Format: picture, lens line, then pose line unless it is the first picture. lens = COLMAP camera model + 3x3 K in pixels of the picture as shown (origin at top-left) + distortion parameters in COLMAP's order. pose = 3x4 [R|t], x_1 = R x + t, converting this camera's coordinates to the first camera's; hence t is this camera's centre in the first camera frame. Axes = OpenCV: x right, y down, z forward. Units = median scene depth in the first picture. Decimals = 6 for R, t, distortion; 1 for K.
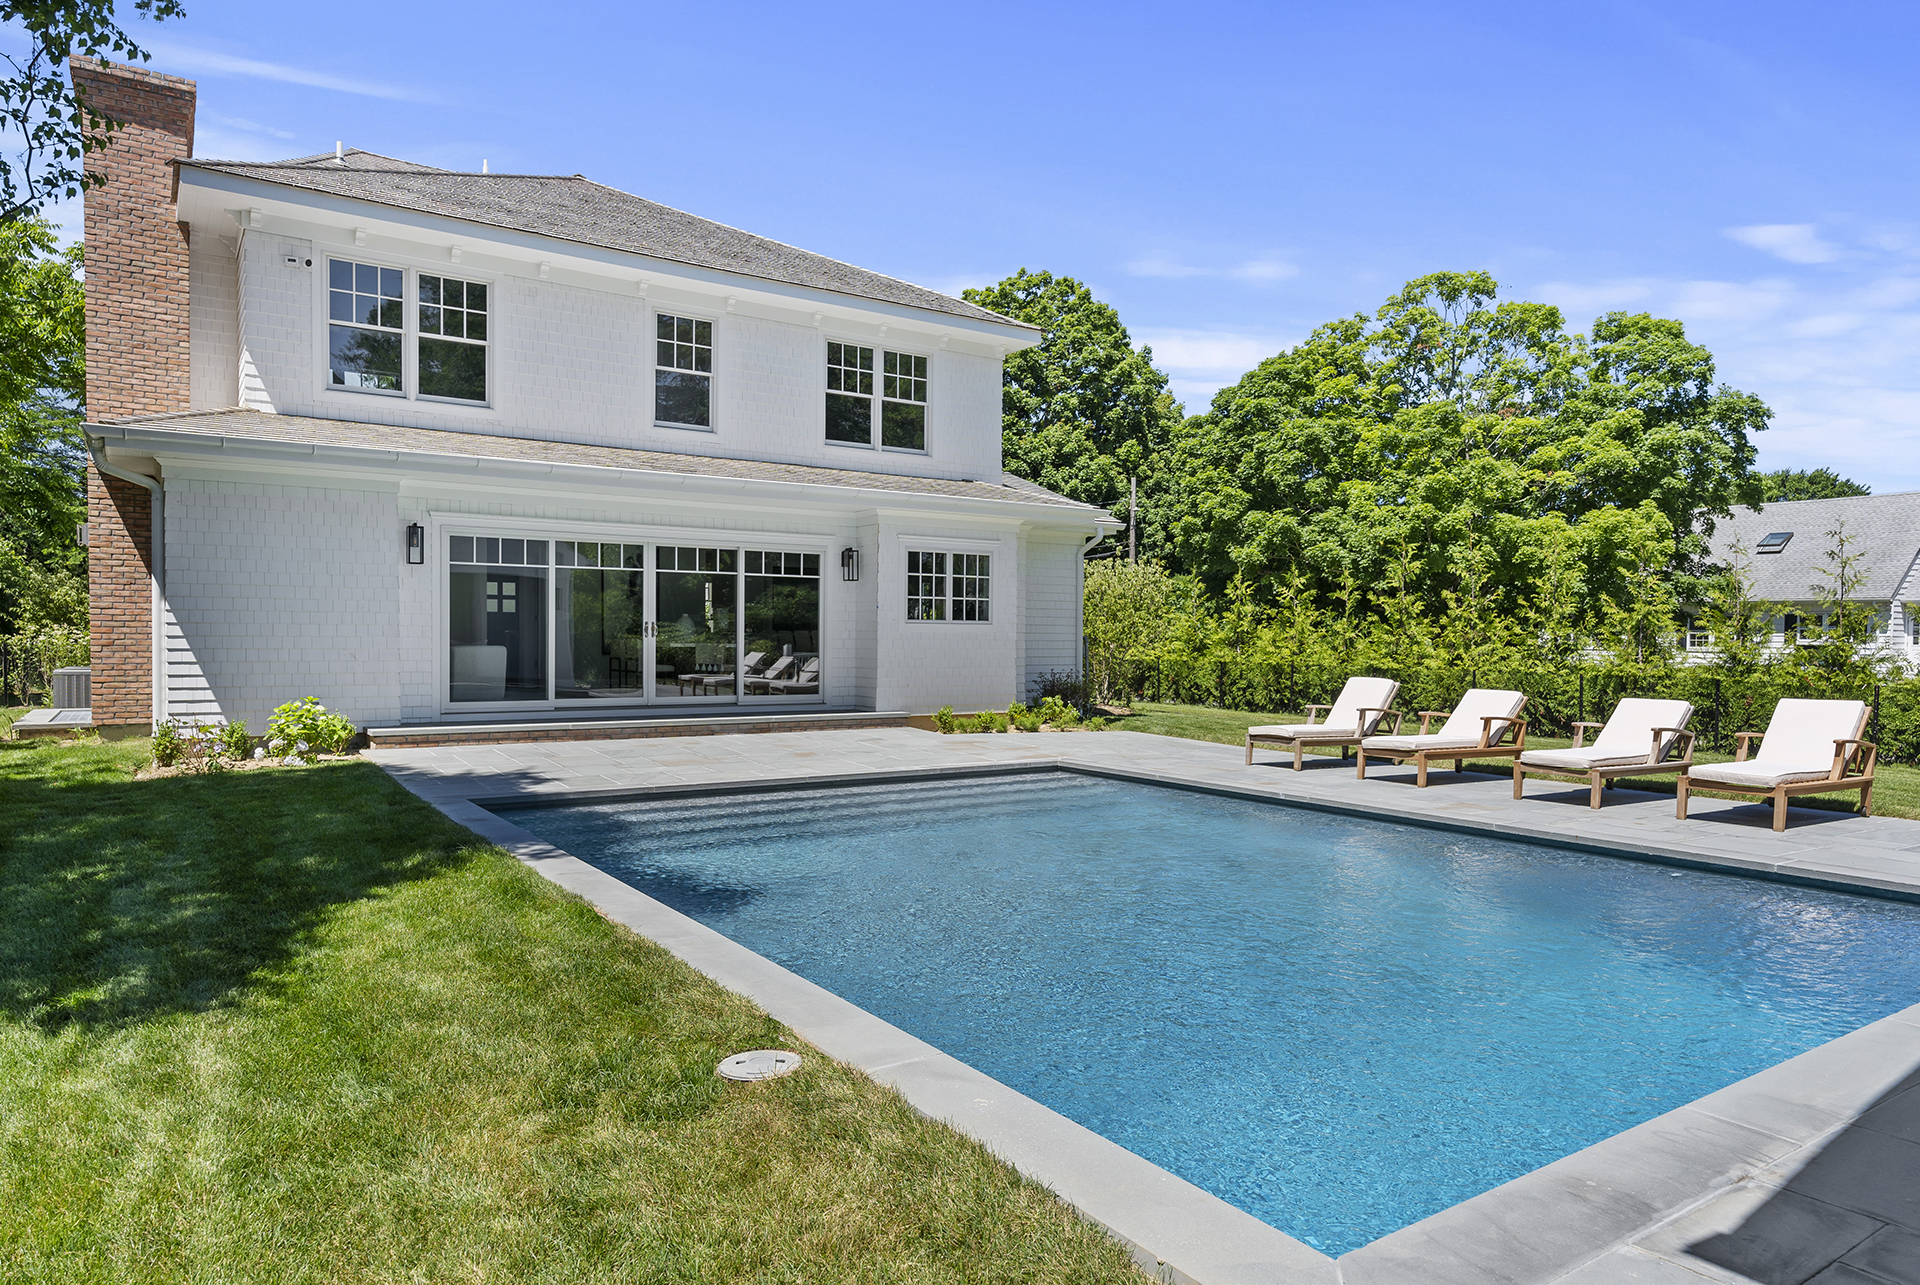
lens RADIAL K [[1171.6, 0, 951.0], [0, 1171.6, 657.0], [0, 0, 1]] dist [-0.006318, 0.002754]
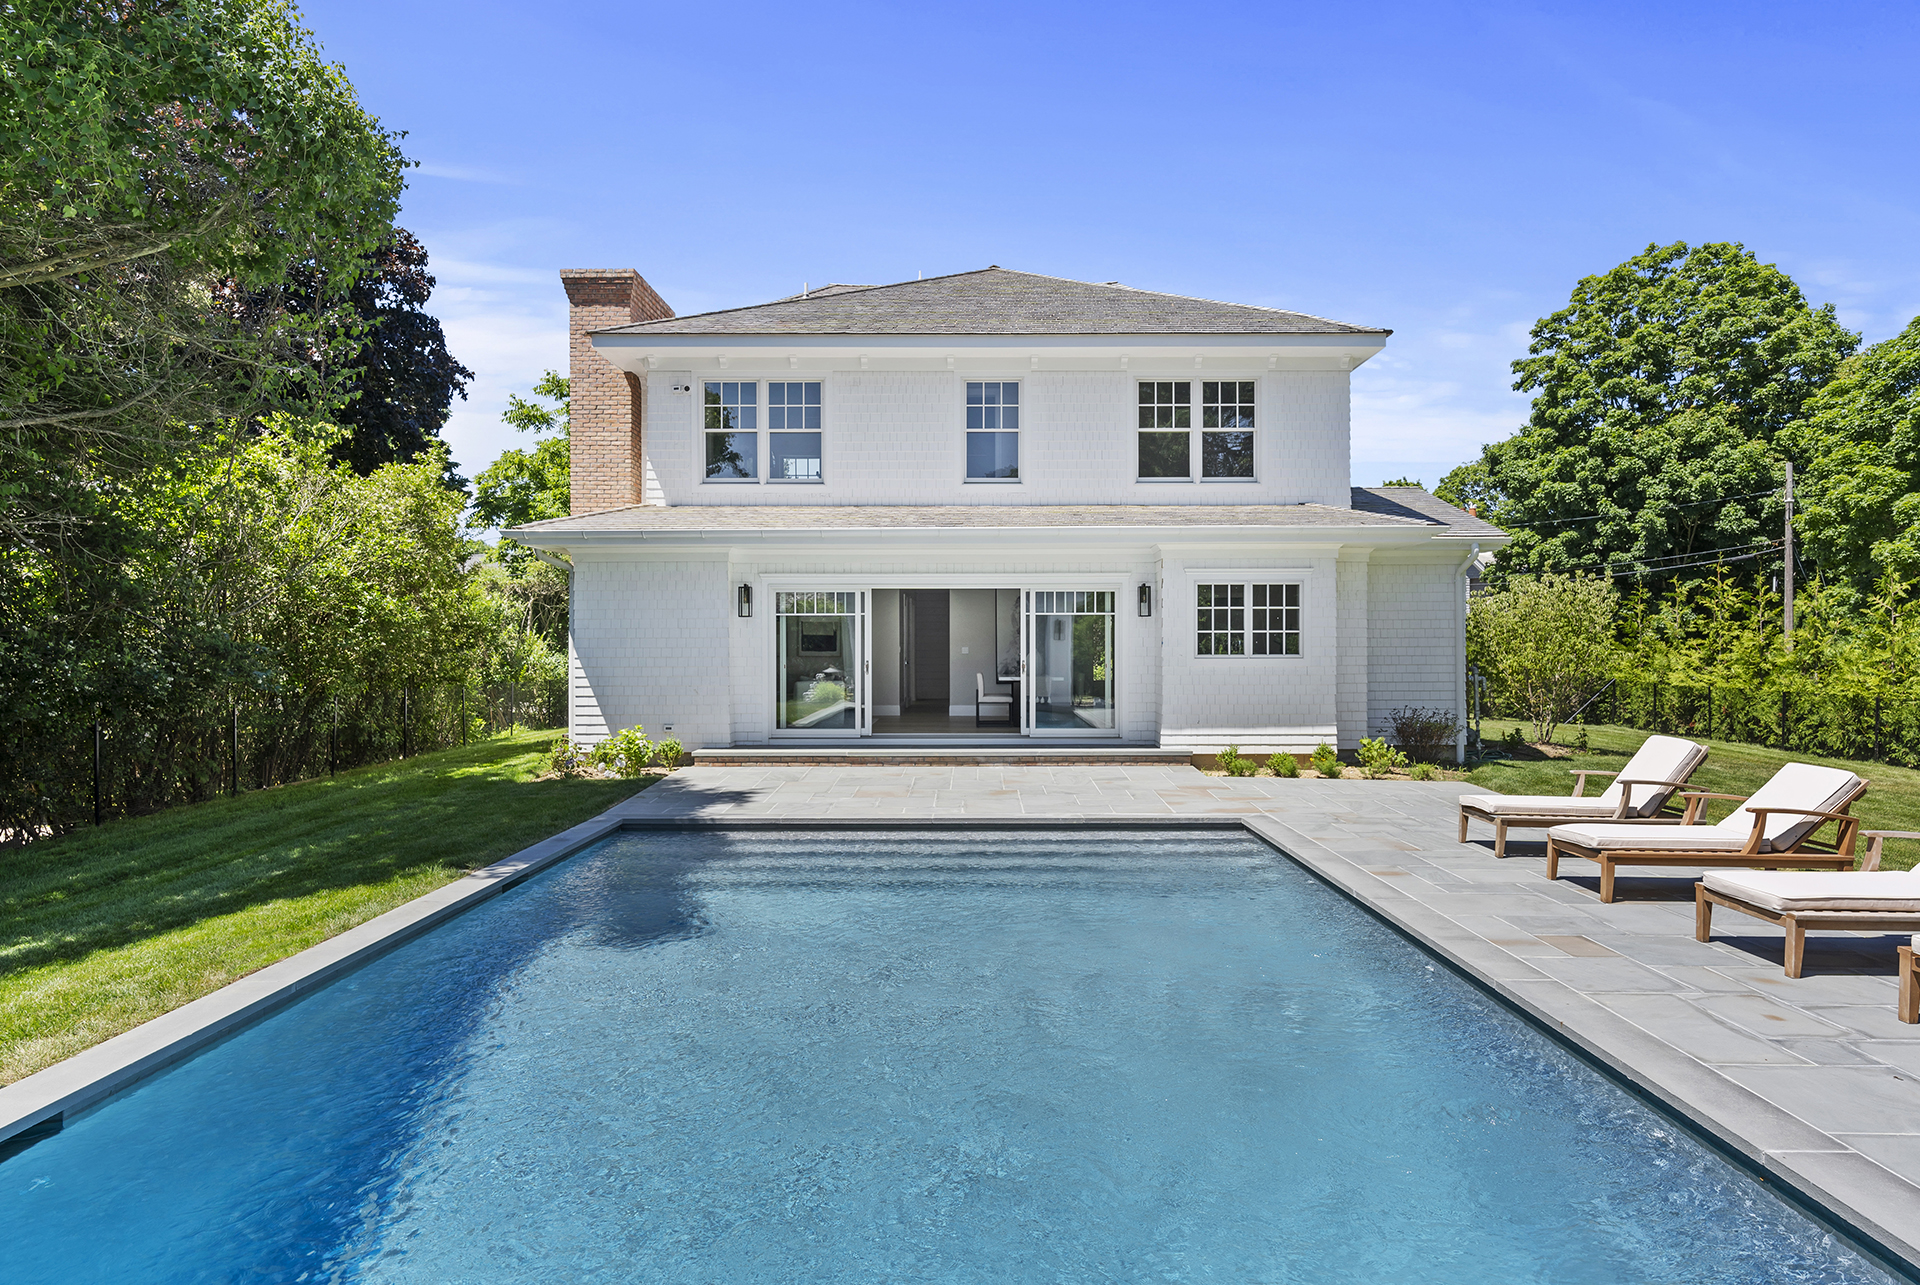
lens RADIAL K [[1050.8, 0, 969.7], [0, 1050.8, 646.2], [0, 0, 1]] dist [-0.002084, 0.003910]
pose [[0.832035, -0.011743, -0.554599, 0.281851], [0.000178, 0.999781, -0.020903, -0.020206], [0.554724, 0.017294, 0.831855, 0.162856]]
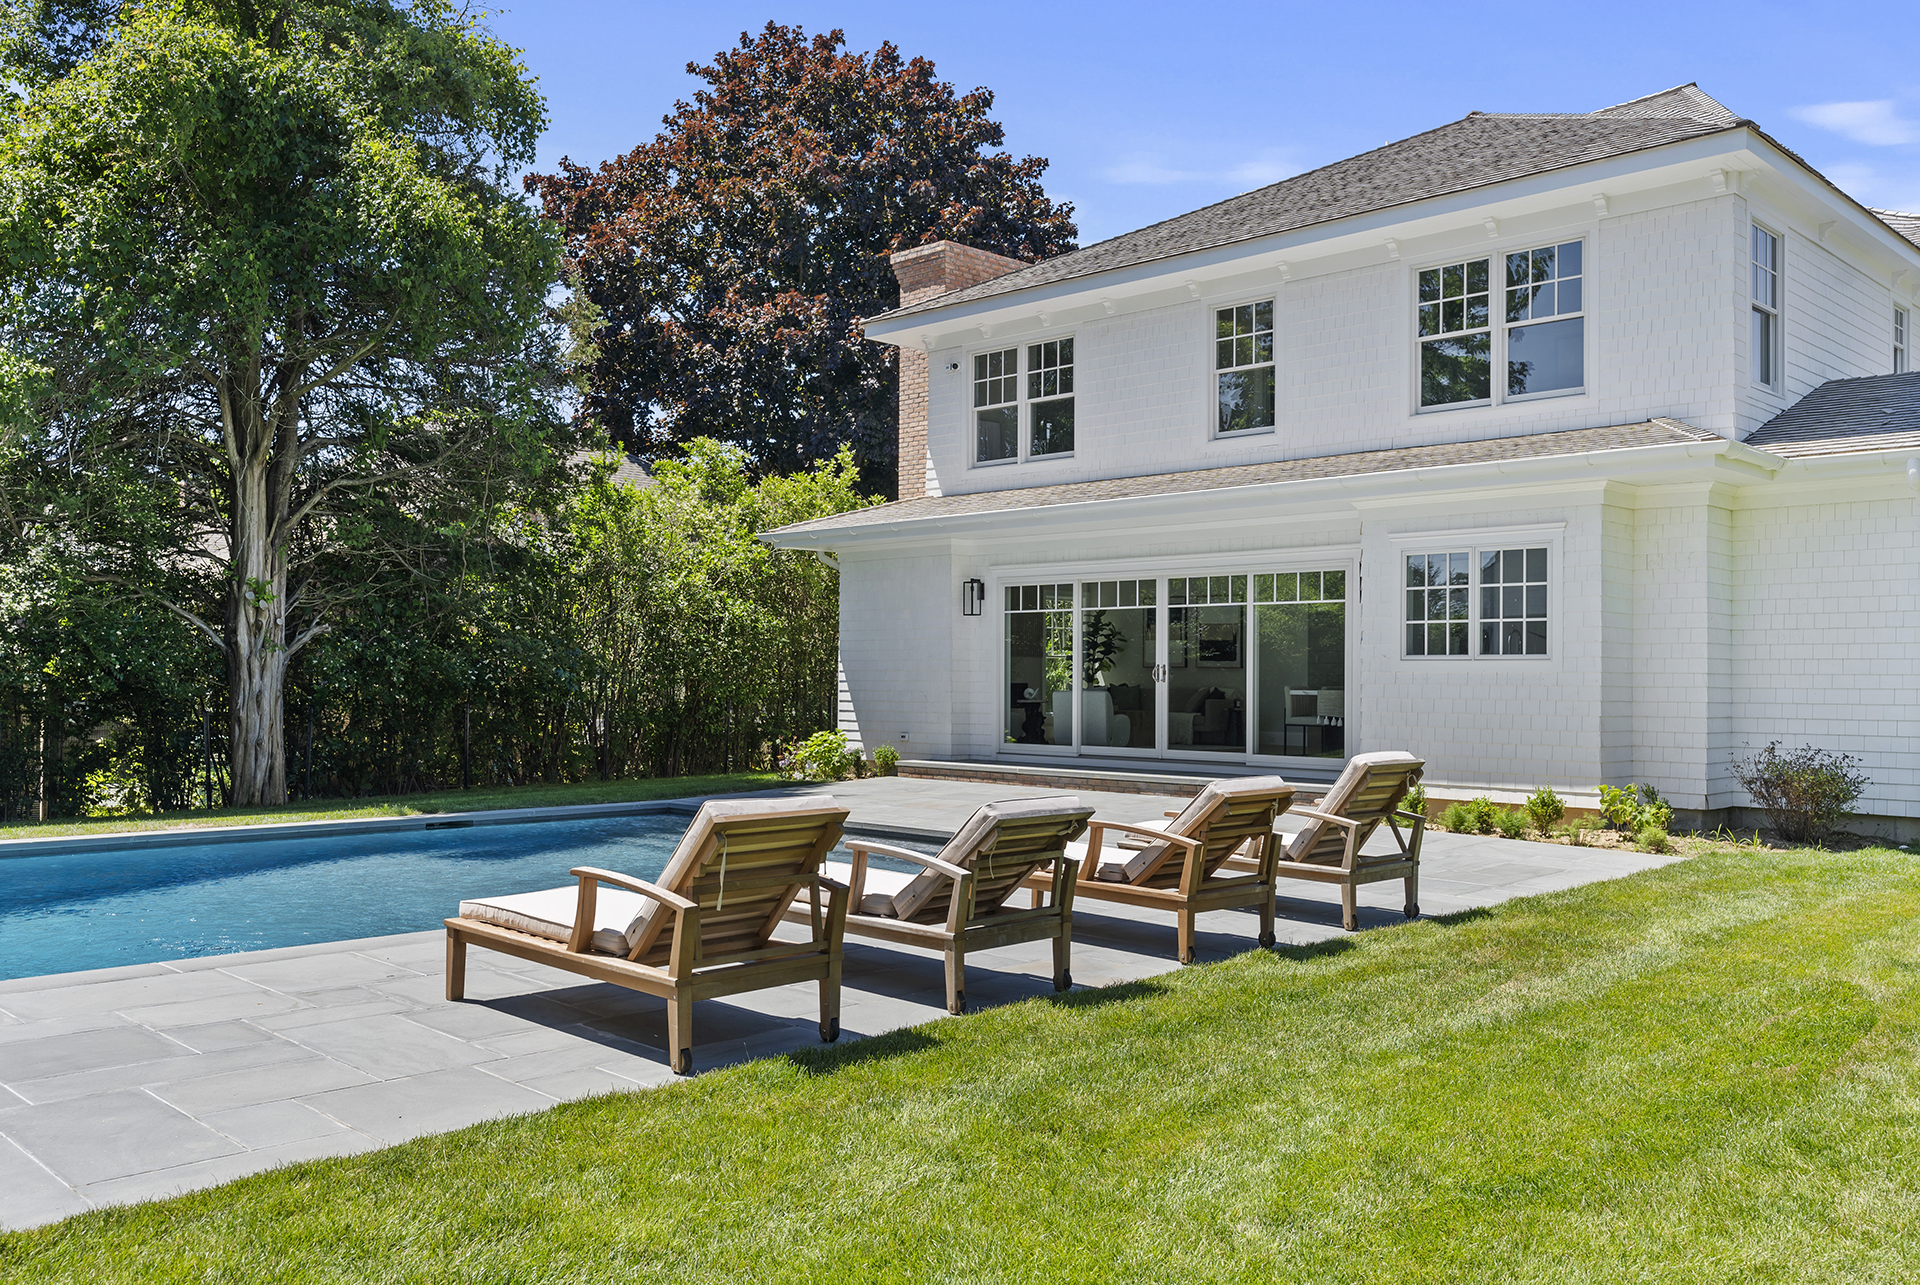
lens RADIAL K [[1563.2, 0, 954.6], [0, 1563.2, 635.0], [0, 0, 1]] dist [0.010280, 0.002000]
pose [[0.206414, -0.033217, -0.977901, 0.782974], [-0.020470, 0.999058, -0.038256, -0.003257], [0.978251, 0.027914, 0.205539, 0.536951]]
